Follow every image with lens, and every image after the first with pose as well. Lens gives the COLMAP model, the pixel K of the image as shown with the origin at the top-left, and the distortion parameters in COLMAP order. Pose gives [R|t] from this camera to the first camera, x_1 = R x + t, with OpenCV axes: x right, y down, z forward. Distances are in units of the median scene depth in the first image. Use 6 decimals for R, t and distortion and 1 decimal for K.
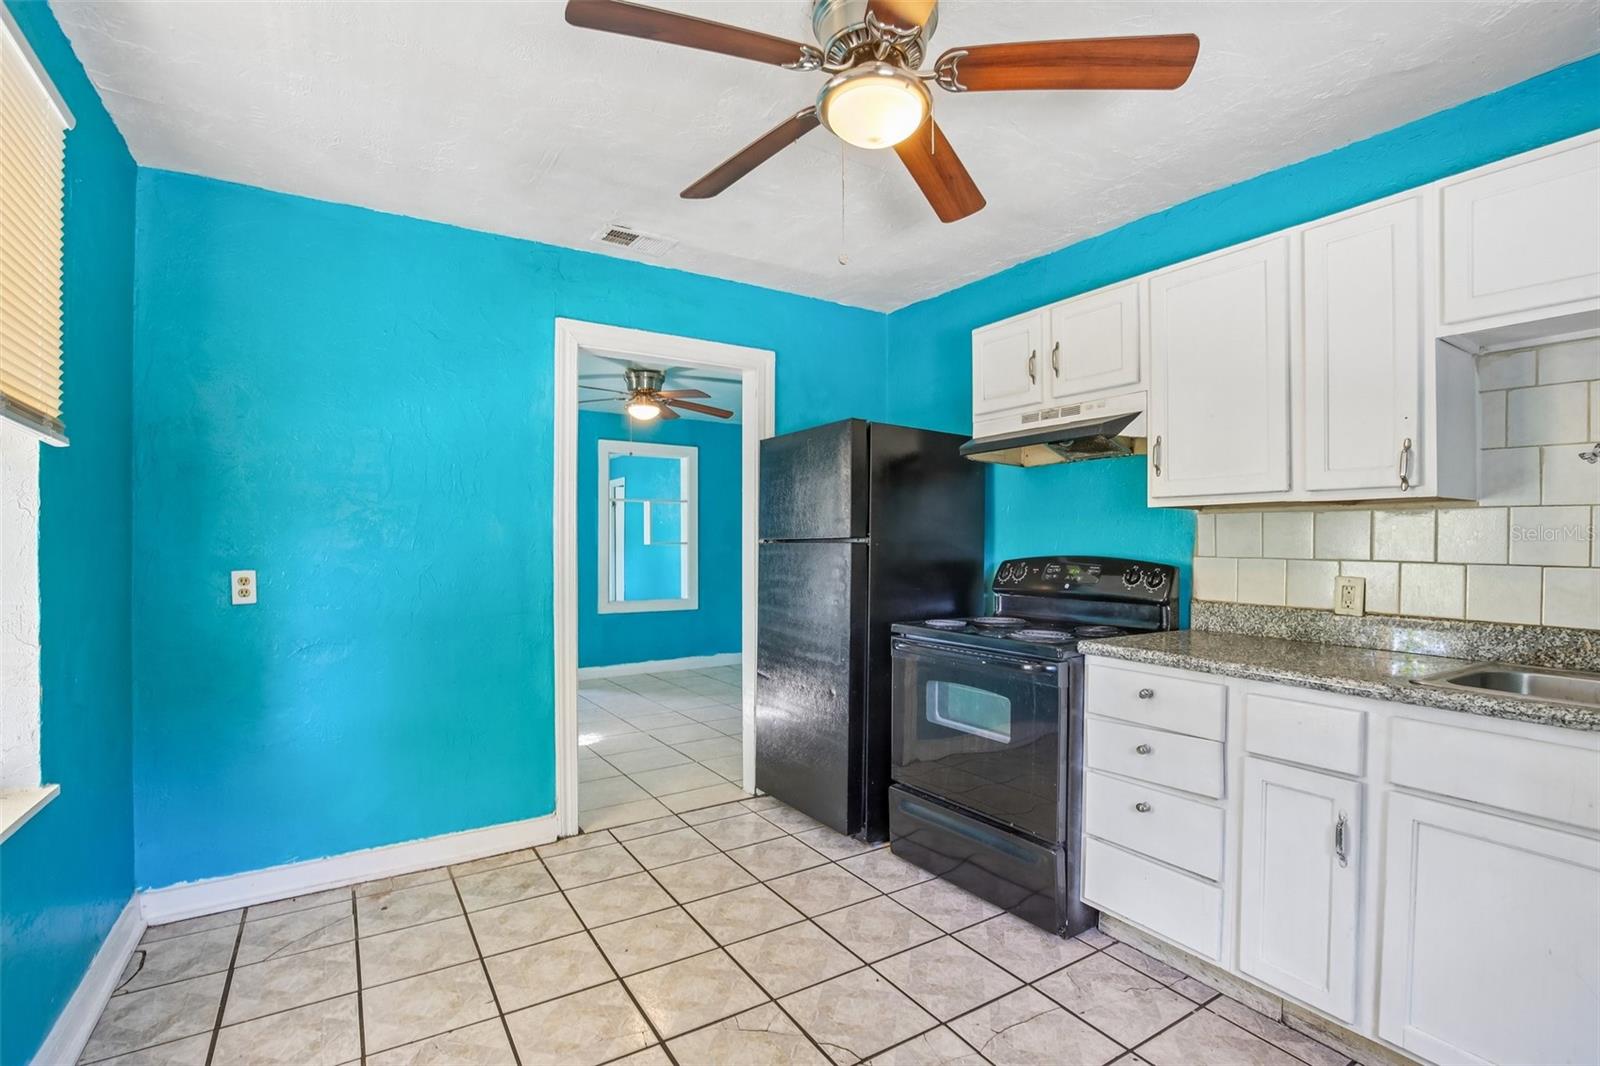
lens RADIAL K [[766.9, 0, 806.4], [0, 766.9, 548.4], [0, 0, 1]] dist [-0.020514, 0.002630]
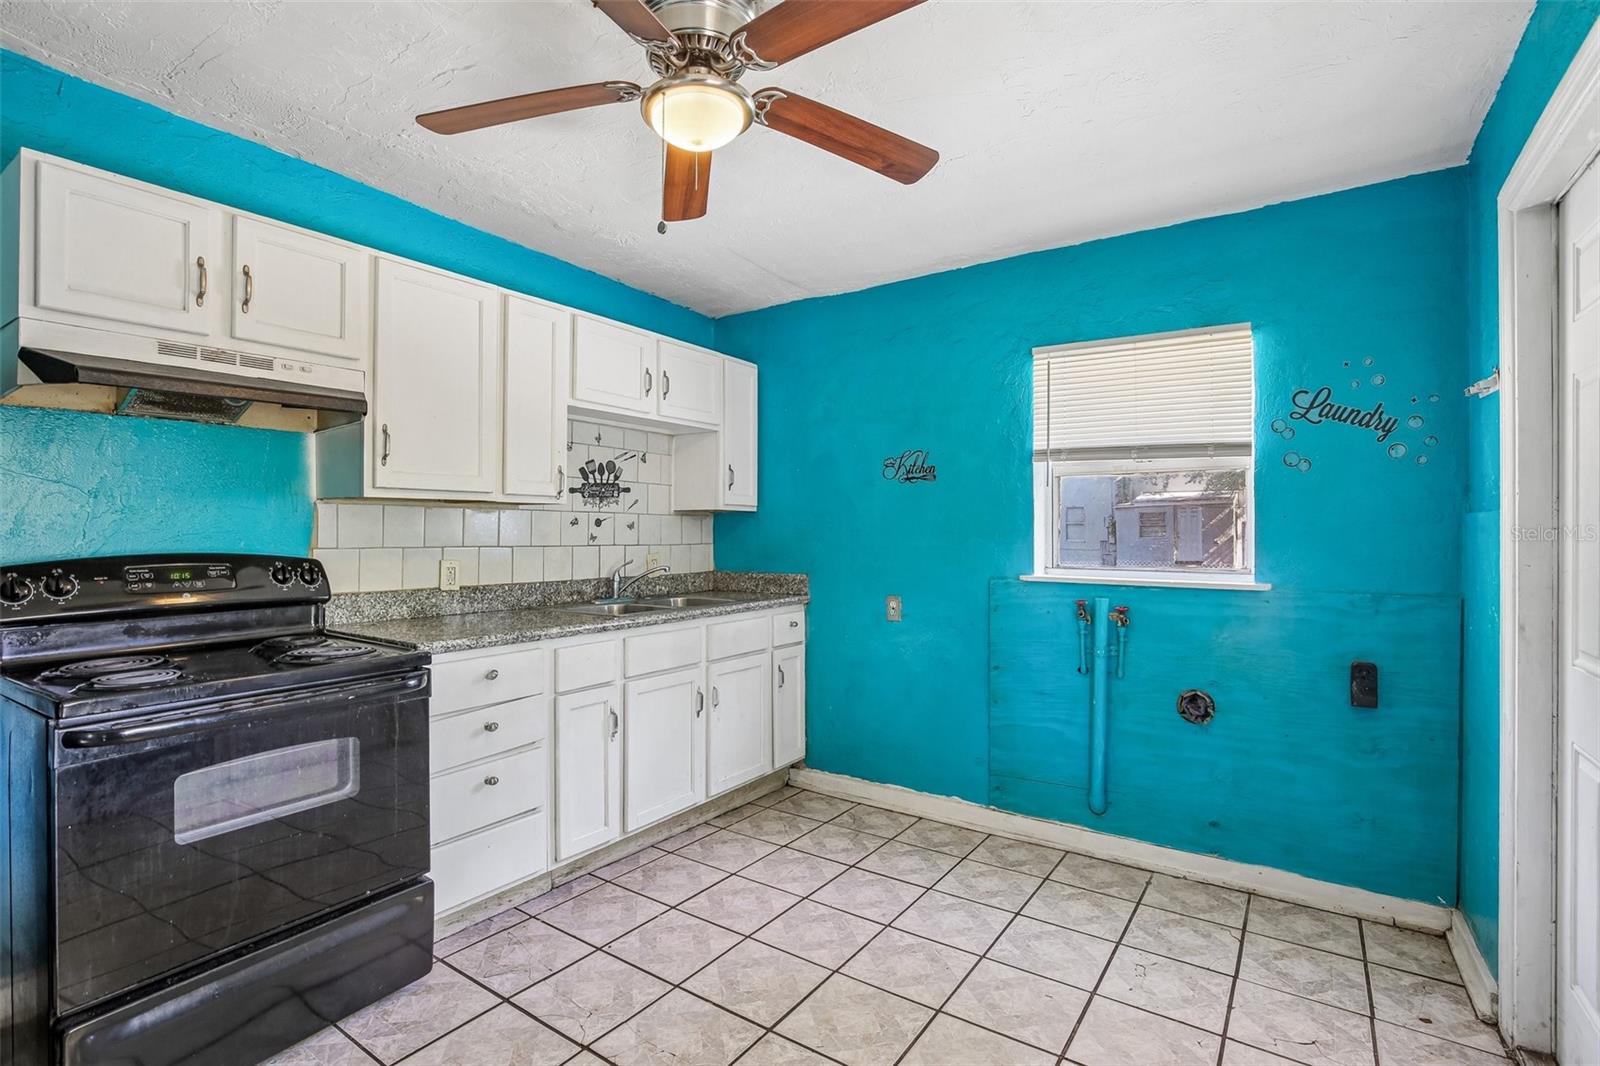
lens RADIAL K [[766.9, 0, 798.8], [0, 766.9, 519.5], [0, 0, 1]] dist [-0.020514, 0.002630]
pose [[-0.403278, 0.006247, 0.915056, -0.583108], [0.002986, 0.999980, -0.005510, -0.017943], [-0.915073, 0.000511, -0.403289, 0.836323]]
